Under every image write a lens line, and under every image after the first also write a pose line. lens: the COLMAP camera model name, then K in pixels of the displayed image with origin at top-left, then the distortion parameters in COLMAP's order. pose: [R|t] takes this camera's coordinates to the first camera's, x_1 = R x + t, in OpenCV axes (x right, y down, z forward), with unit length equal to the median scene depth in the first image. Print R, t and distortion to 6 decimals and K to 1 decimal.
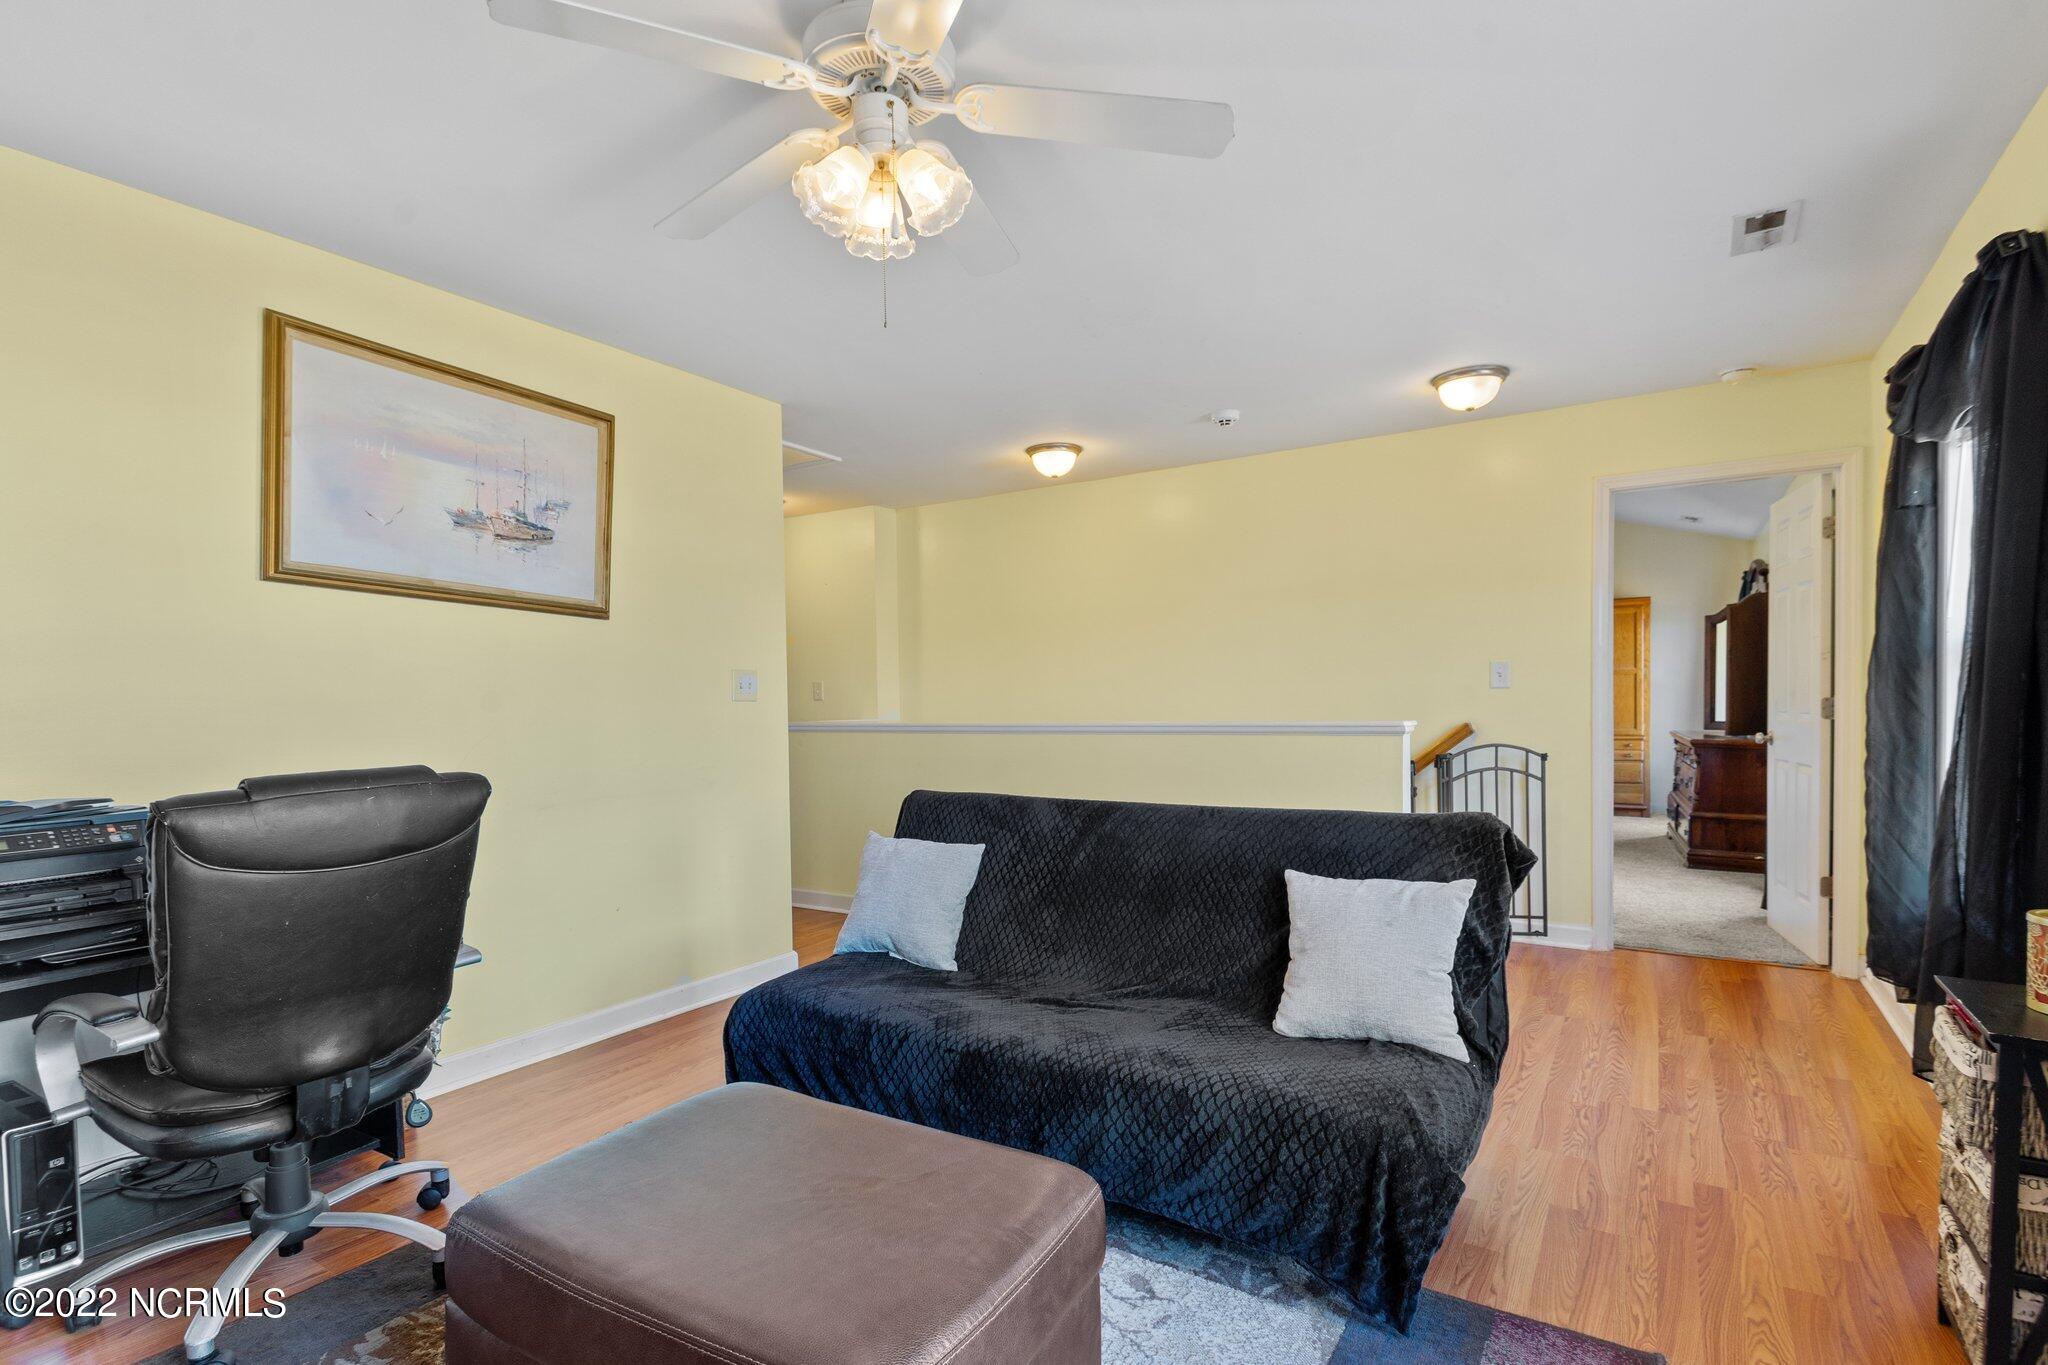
lens RADIAL K [[959.5, 0, 1024.0], [0, 959.5, 682.5], [0, 0, 1]] dist [-0.003478, -0.000458]
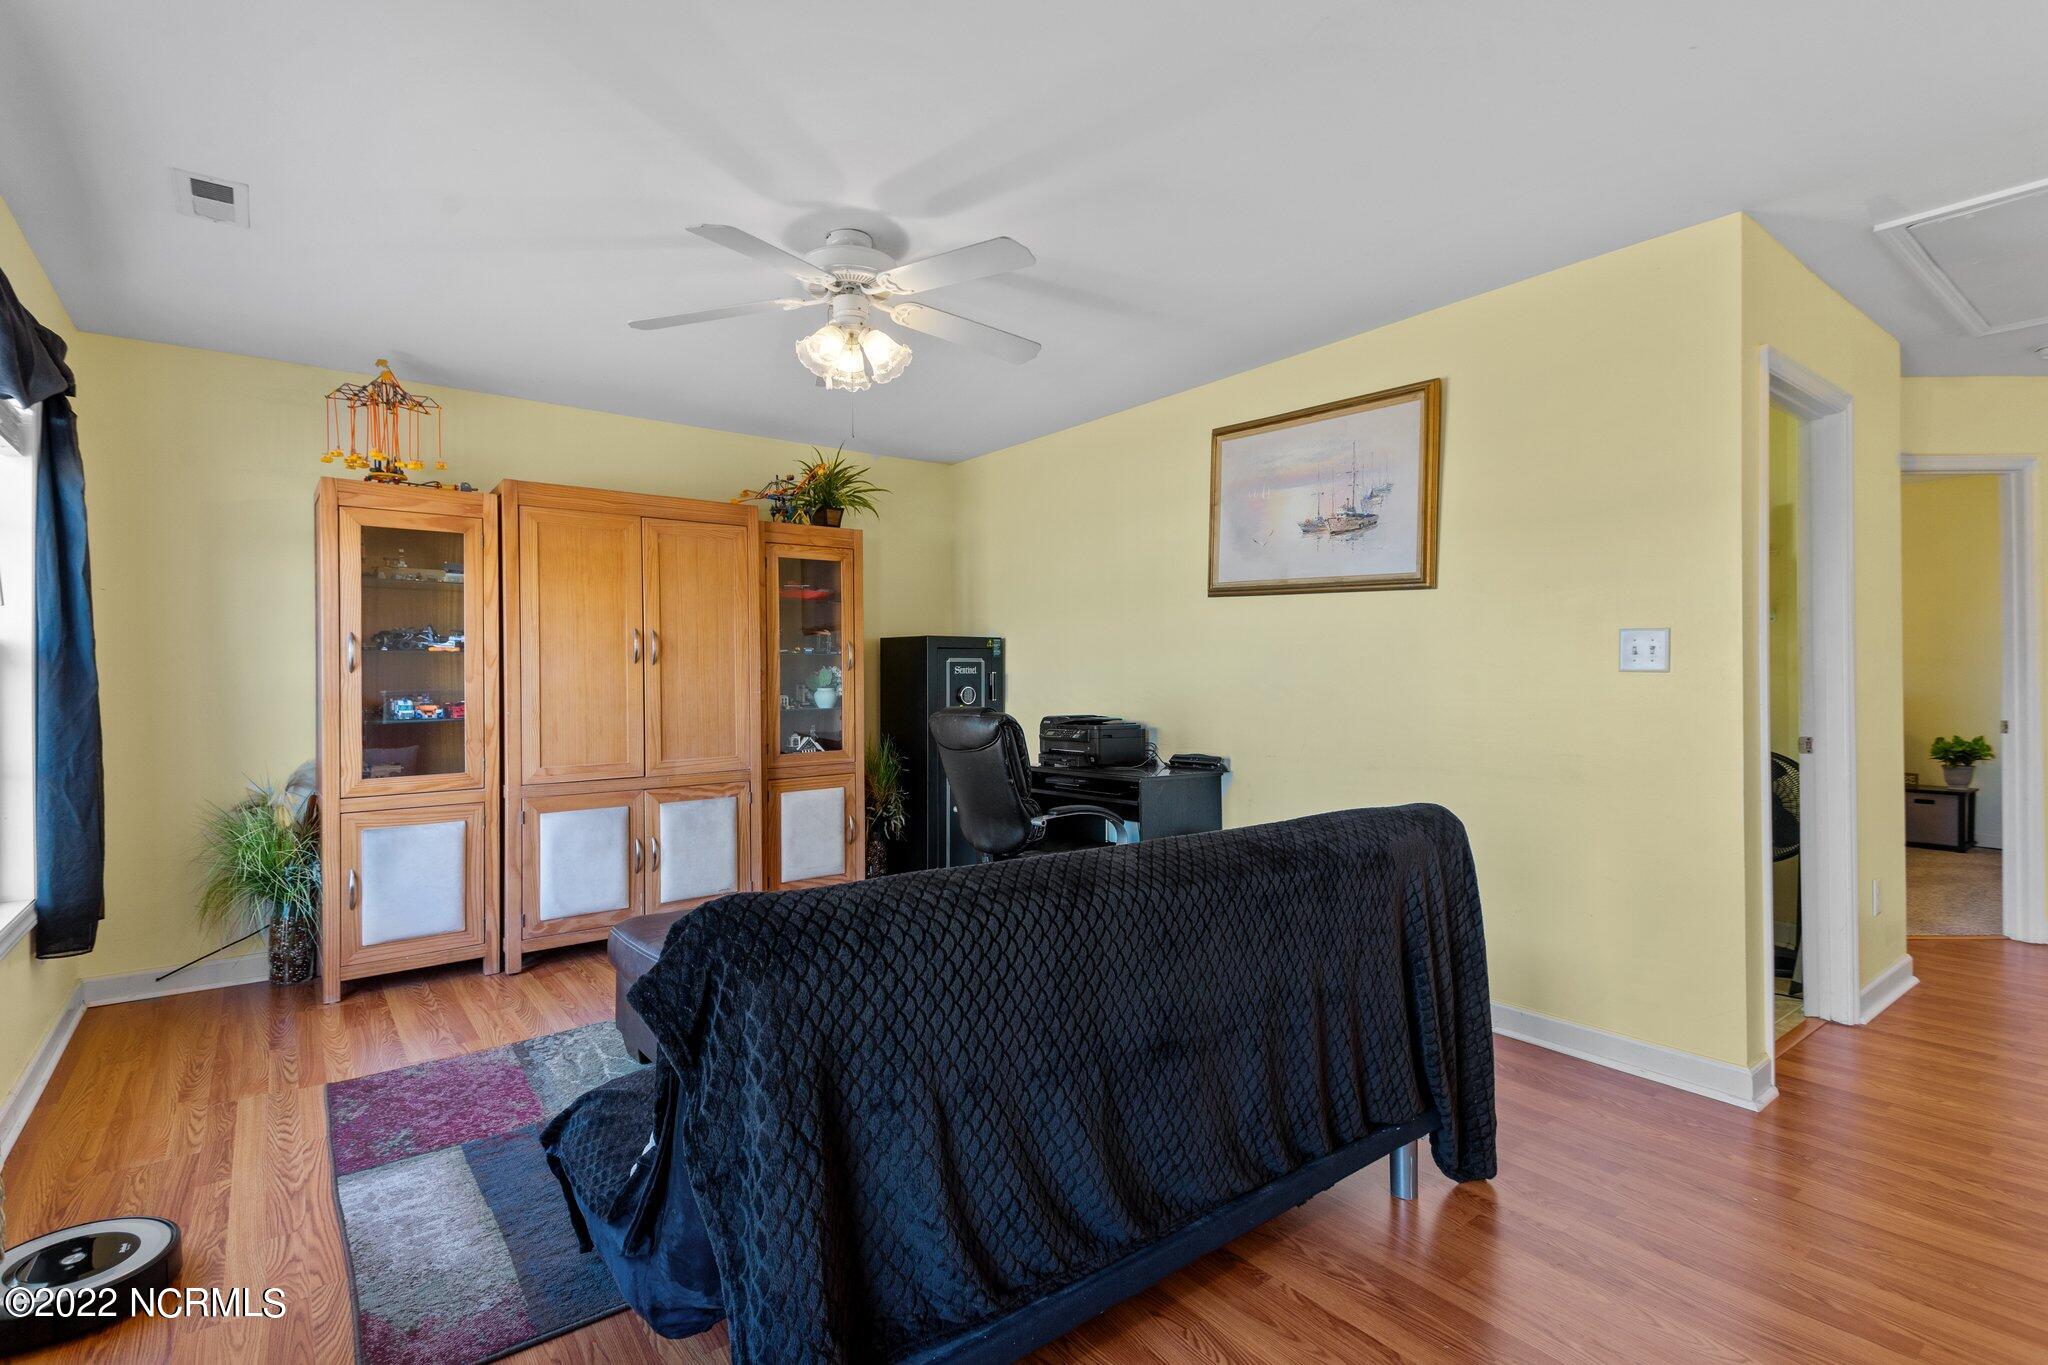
lens RADIAL K [[959.5, 0, 1024.0], [0, 959.5, 682.5], [0, 0, 1]] dist [-0.003478, -0.000458]
pose [[-0.355737, 0.003523, -0.934579, 0.739318], [0.006877, 0.999976, 0.001151, 0.031262], [0.934561, -0.006018, -0.355753, 1.108465]]
